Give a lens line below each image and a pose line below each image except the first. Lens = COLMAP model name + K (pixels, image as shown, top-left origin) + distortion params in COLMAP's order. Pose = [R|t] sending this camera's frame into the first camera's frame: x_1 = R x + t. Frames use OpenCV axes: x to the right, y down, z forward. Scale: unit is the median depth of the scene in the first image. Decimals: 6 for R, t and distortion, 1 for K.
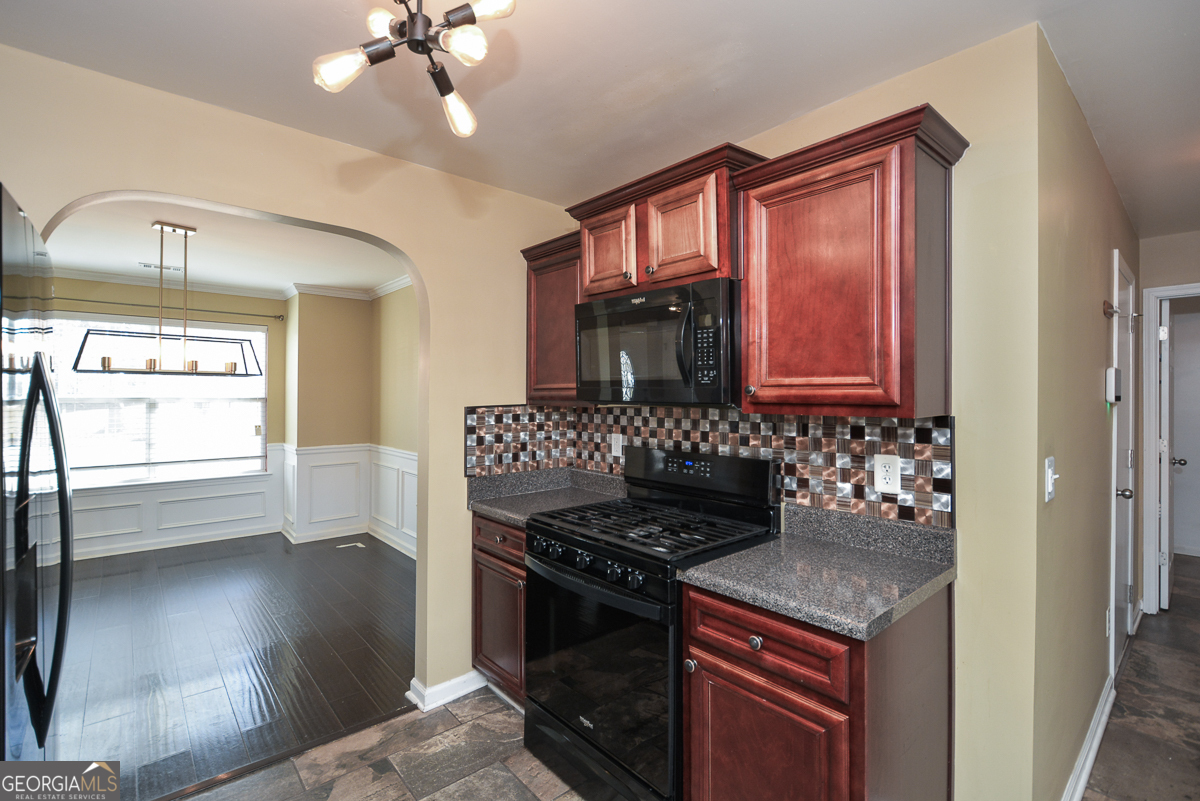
lens RADIAL K [[534.5, 0, 599.9], [0, 534.5, 392.5], [0, 0, 1]] dist [-0.001767, -0.000487]
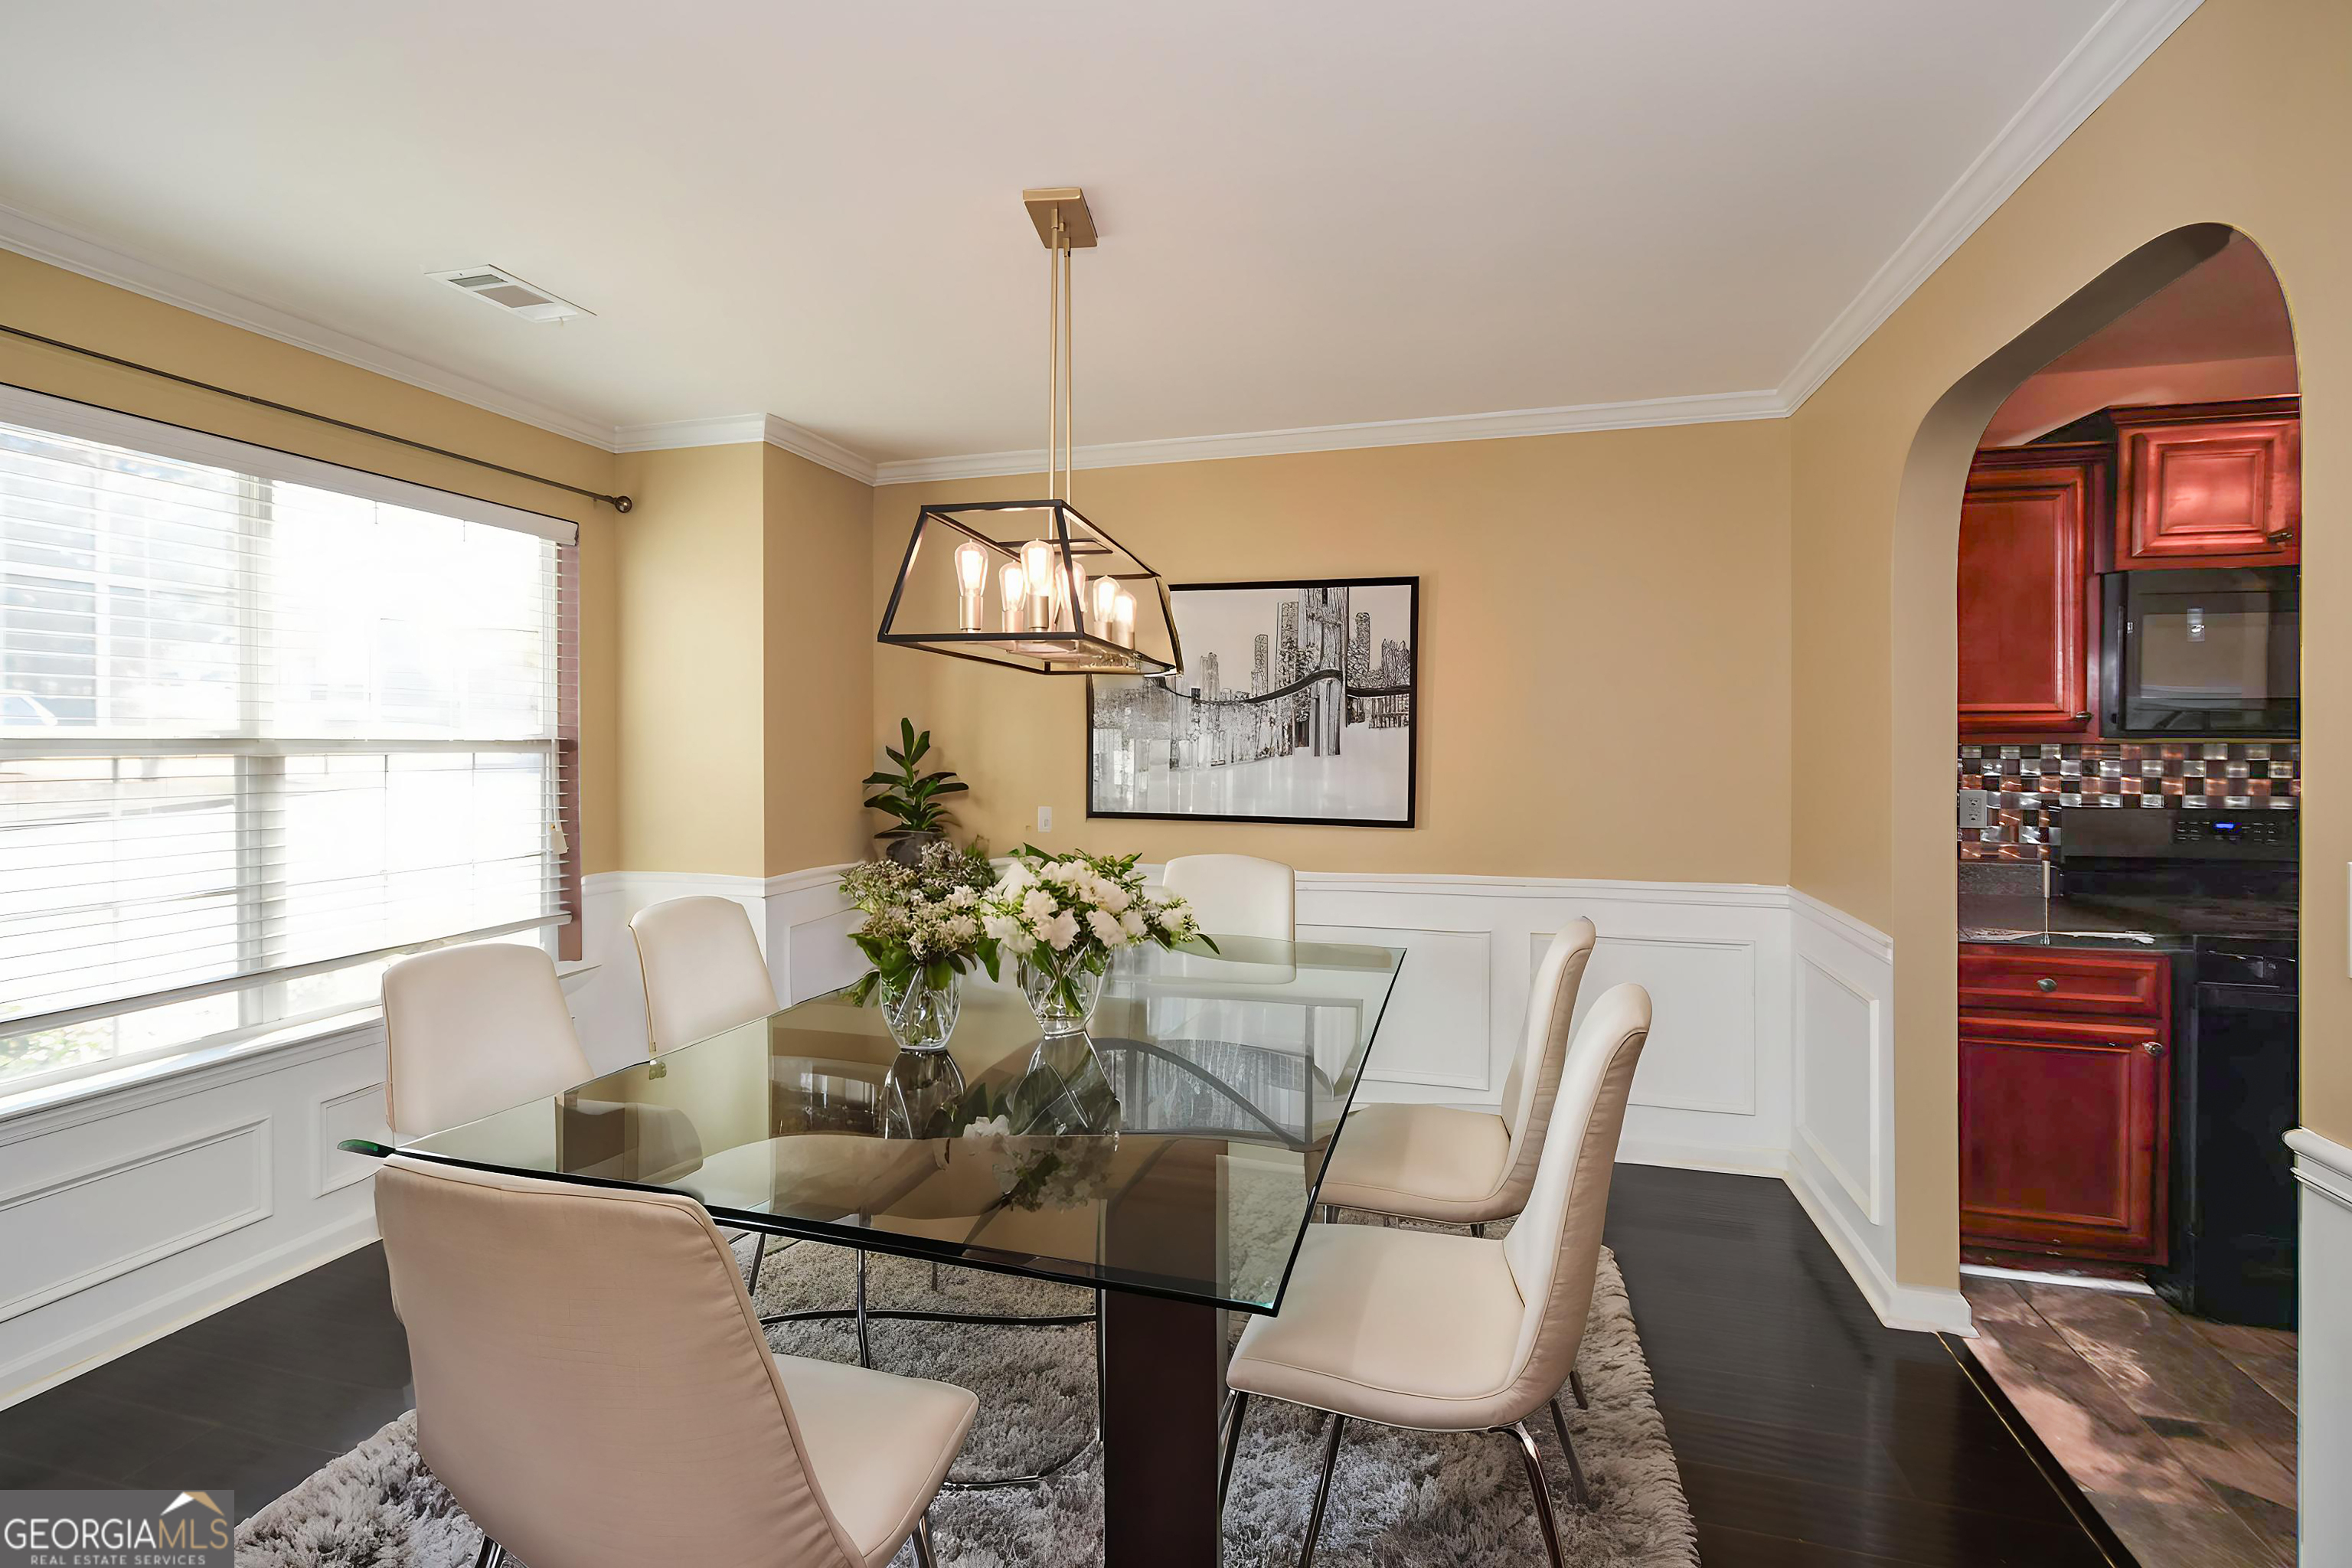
lens RADIAL K [[1047.7, 0, 1175.8], [0, 1047.7, 768.4], [0, 0, 1]] dist [-0.001767, -0.000487]
pose [[0.837746, -0.019470, 0.545712, -1.564350], [0.001823, 0.999458, 0.032859, 0.016541], [-0.546057, -0.026533, 0.837328, 0.611733]]
